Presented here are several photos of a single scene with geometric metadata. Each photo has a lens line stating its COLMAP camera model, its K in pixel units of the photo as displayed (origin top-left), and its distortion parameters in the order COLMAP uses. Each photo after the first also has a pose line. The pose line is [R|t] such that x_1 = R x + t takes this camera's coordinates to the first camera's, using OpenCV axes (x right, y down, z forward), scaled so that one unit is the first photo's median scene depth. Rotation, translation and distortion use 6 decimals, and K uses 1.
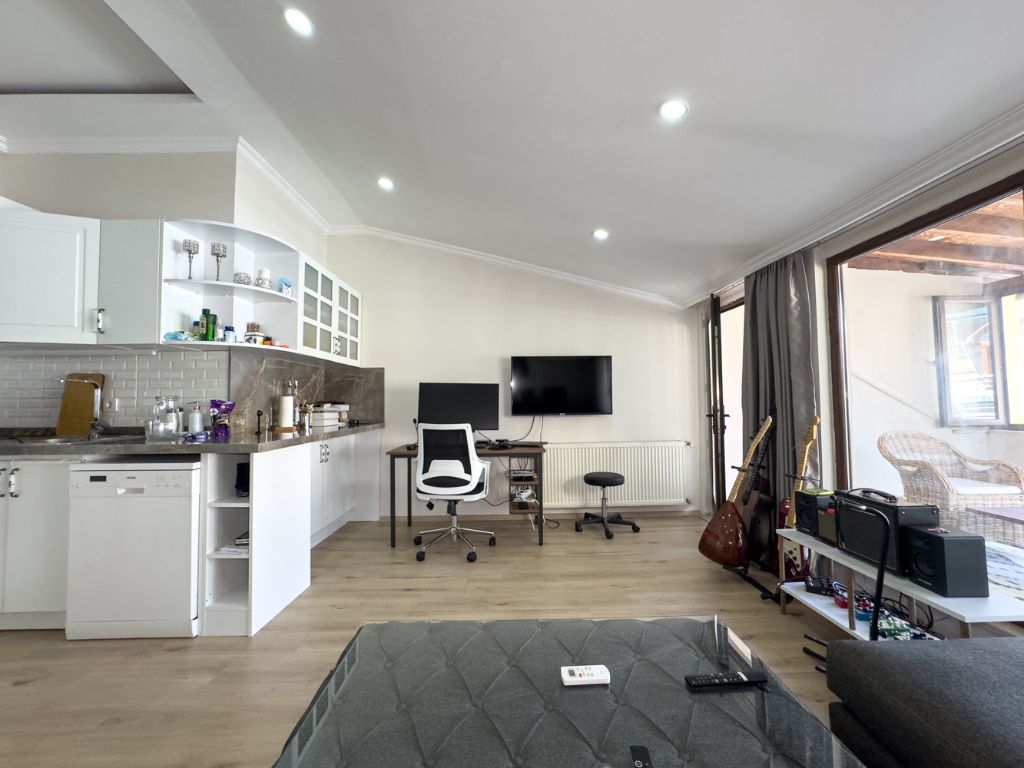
lens RADIAL K [[418.2, 0, 514.8], [0, 418.2, 384.9], [0, 0, 1]] dist [-0.034111, 0.013246]
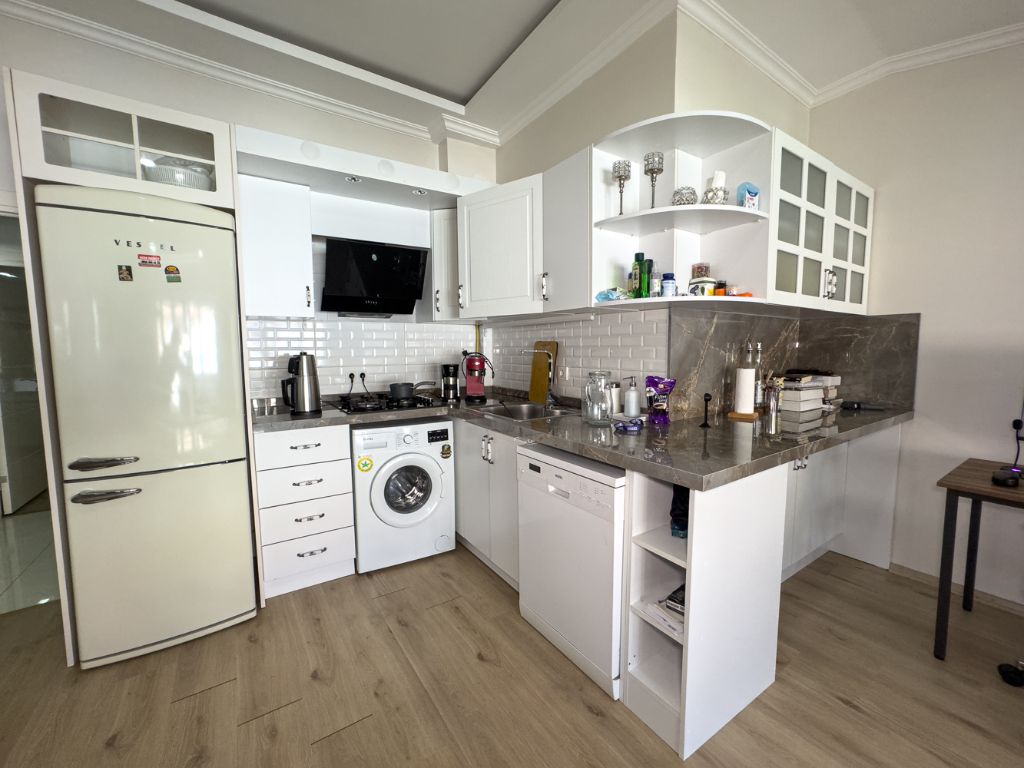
lens RADIAL K [[418.2, 0, 514.9], [0, 418.2, 385.1], [0, 0, 1]] dist [-0.034111, 0.013246]
pose [[0.550452, 0.077375, -0.831273, -0.222735], [0.035042, 0.992677, 0.115603, -0.042468], [0.834131, -0.092764, 0.543710, 0.362436]]
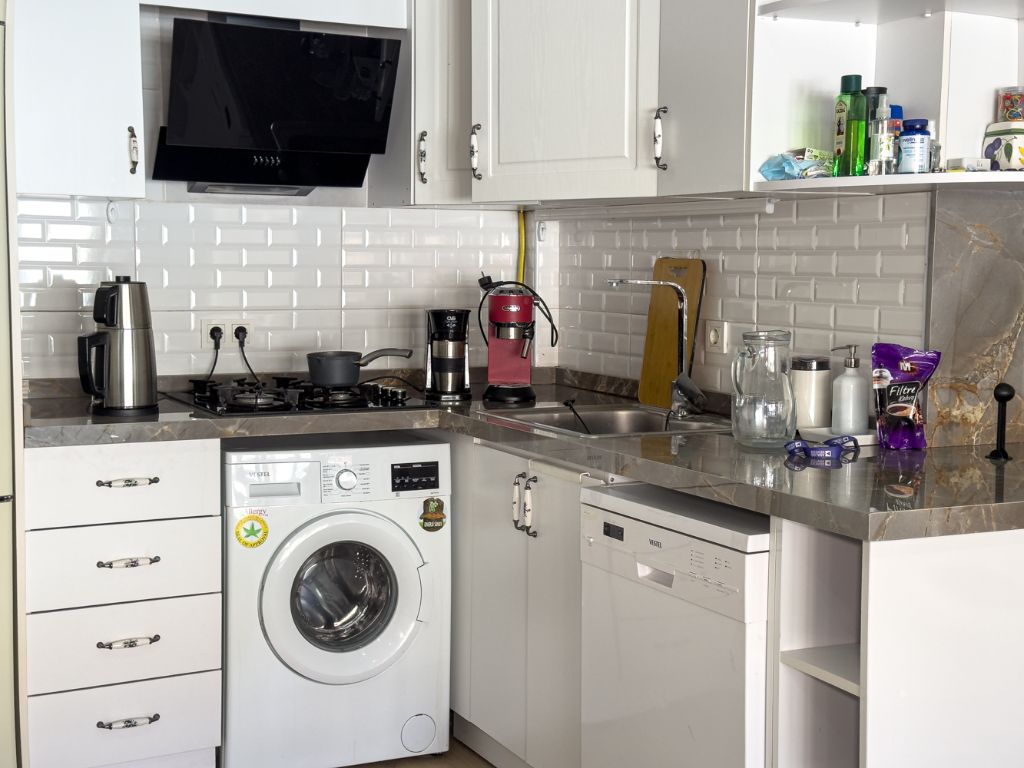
lens RADIAL K [[1454.1, 0, 510.8], [0, 1454.1, 382.0], [0, 0, 1]] dist [0.111641, 0.000000]
pose [[0.442647, 0.087086, -0.892457, 0.199812], [0.024378, 0.993736, 0.109061, -0.067989], [0.896365, -0.070032, 0.437751, 0.191056]]
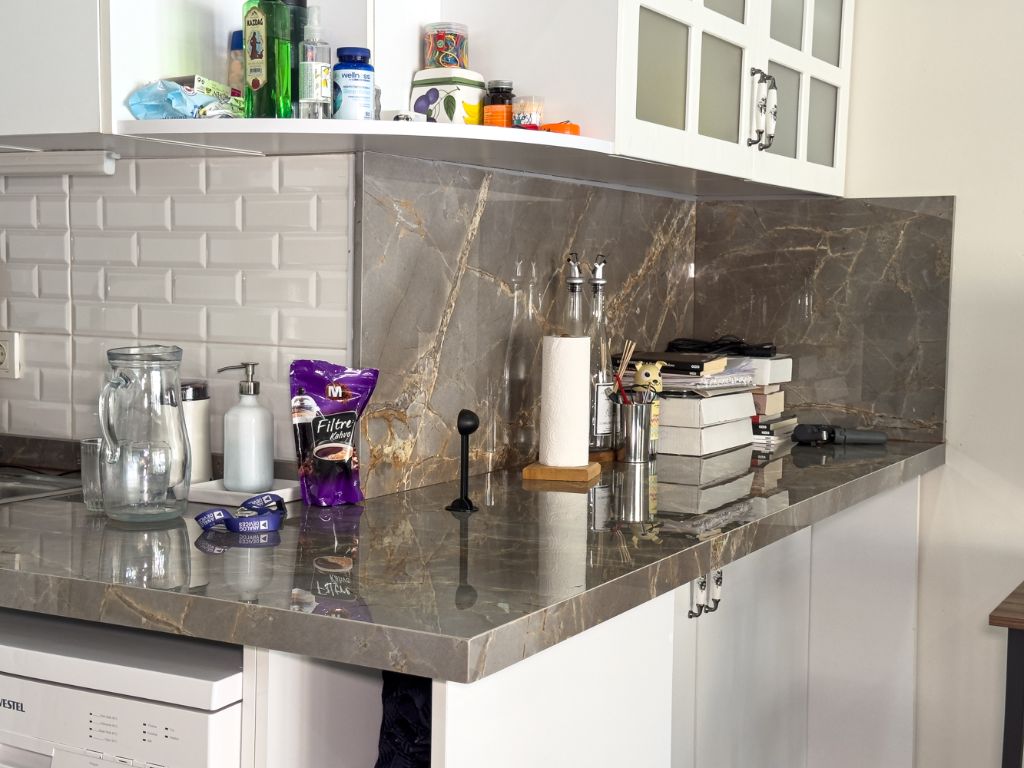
lens RADIAL K [[1454.1, 0, 515.6], [0, 1454.1, 378.7], [0, 0, 1]] dist [0.111641, 0.000000]
pose [[0.870693, 0.057313, -0.488477, -0.193516], [-0.003370, 0.993859, 0.110604, -0.046723], [0.491816, -0.094656, 0.865539, 0.304484]]
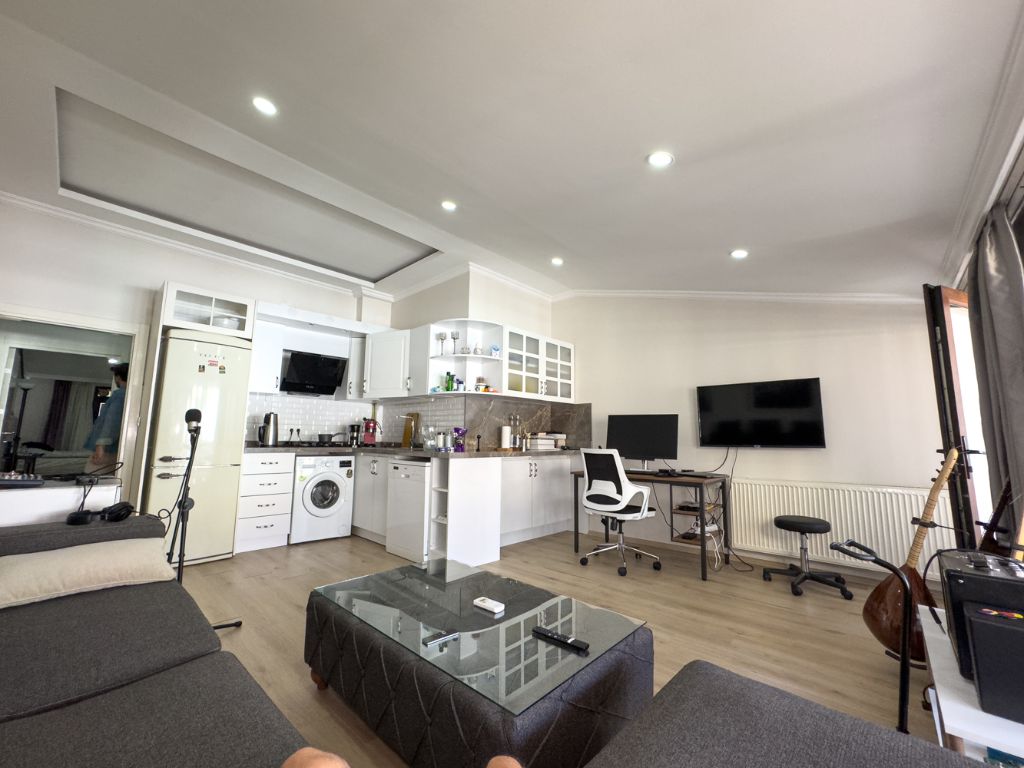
lens RADIAL K [[418.2, 0, 512.6], [0, 418.2, 385.2], [0, 0, 1]] dist [-0.034111, 0.013246]
pose [[0.722477, -0.070621, -0.687779, 0.534794], [0.009734, 0.995710, -0.092015, 0.023213], [0.691326, 0.059784, 0.720065, -0.024930]]
